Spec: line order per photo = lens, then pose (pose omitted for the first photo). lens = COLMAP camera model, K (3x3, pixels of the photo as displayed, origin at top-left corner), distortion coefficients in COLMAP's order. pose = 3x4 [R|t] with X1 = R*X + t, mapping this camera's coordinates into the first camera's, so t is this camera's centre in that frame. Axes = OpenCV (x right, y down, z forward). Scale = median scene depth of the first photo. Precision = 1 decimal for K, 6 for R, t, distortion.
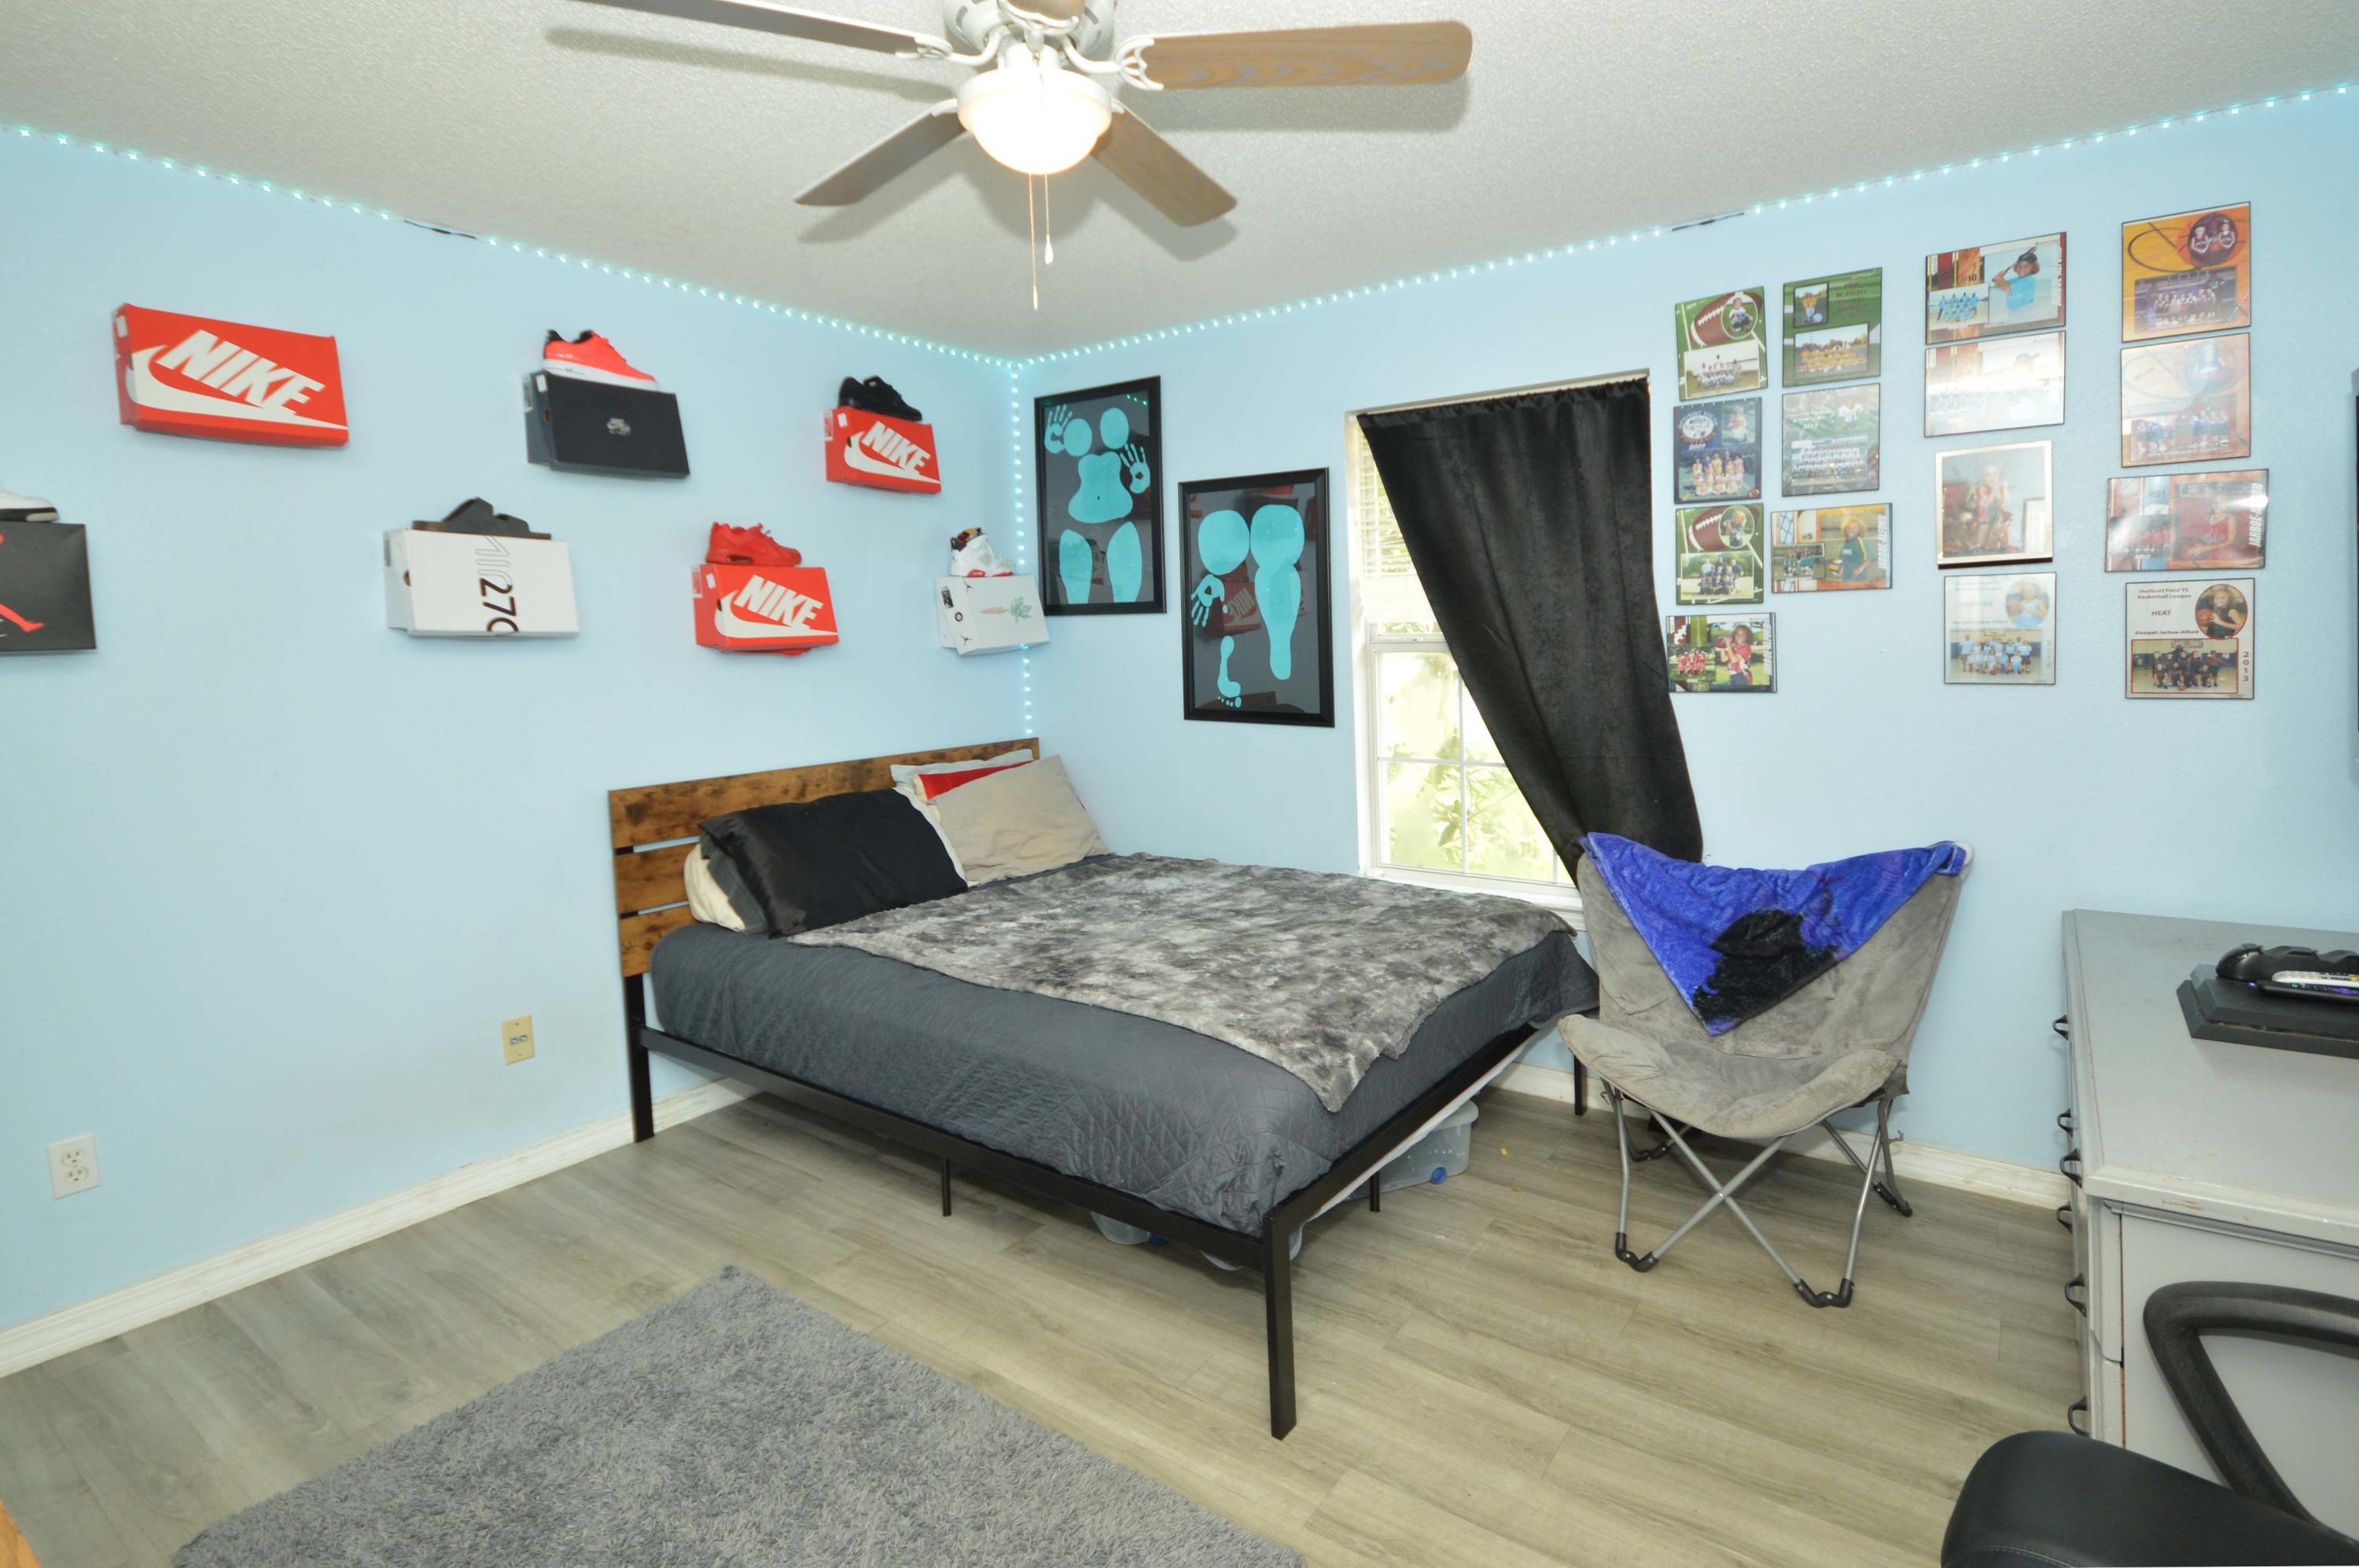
lens RADIAL K [[1184.1, 0, 1182.5], [0, 1184.1, 793.6], [0, 0, 1]] dist [-0.002810, -0.000530]
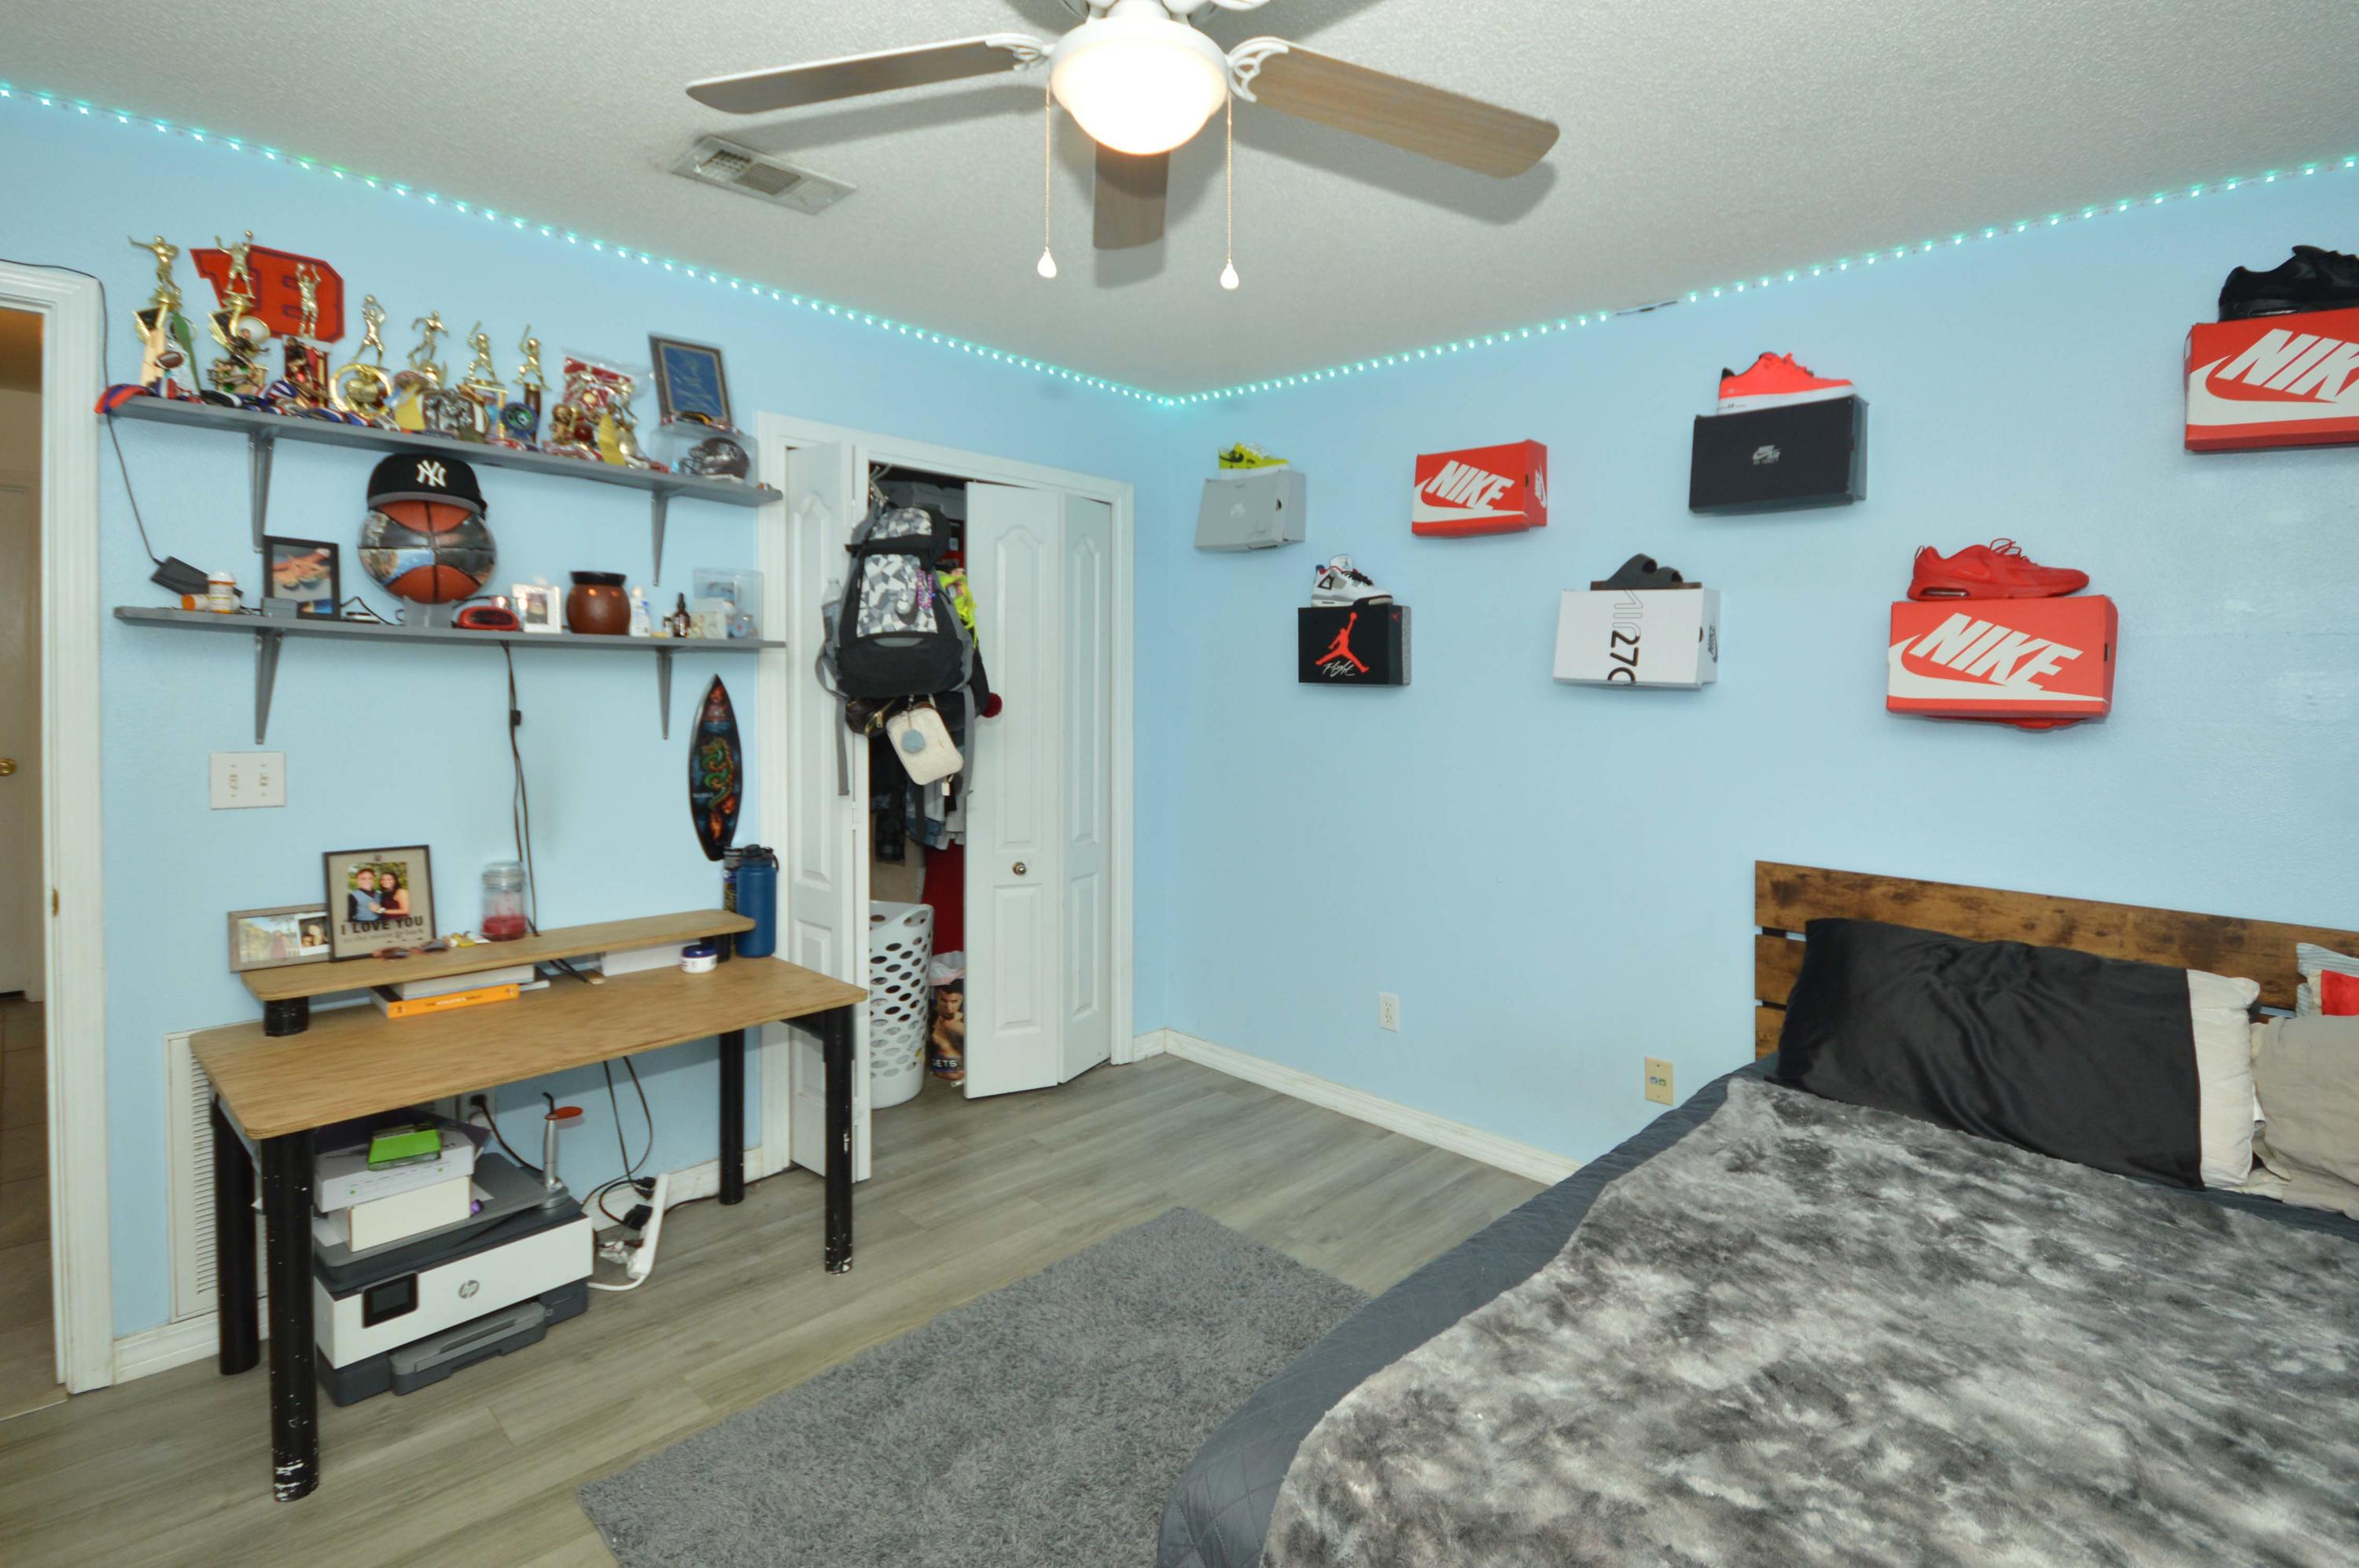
lens RADIAL K [[1088.4, 0, 1179.5], [0, 1088.4, 784.0], [0, 0, 1]] dist [0.032526, -0.019326]
pose [[-0.126214, 0.110651, -0.985812, 0.417761], [-0.158525, 0.978739, 0.130153, -0.106147], [0.979255, 0.172704, -0.105990, 0.699164]]
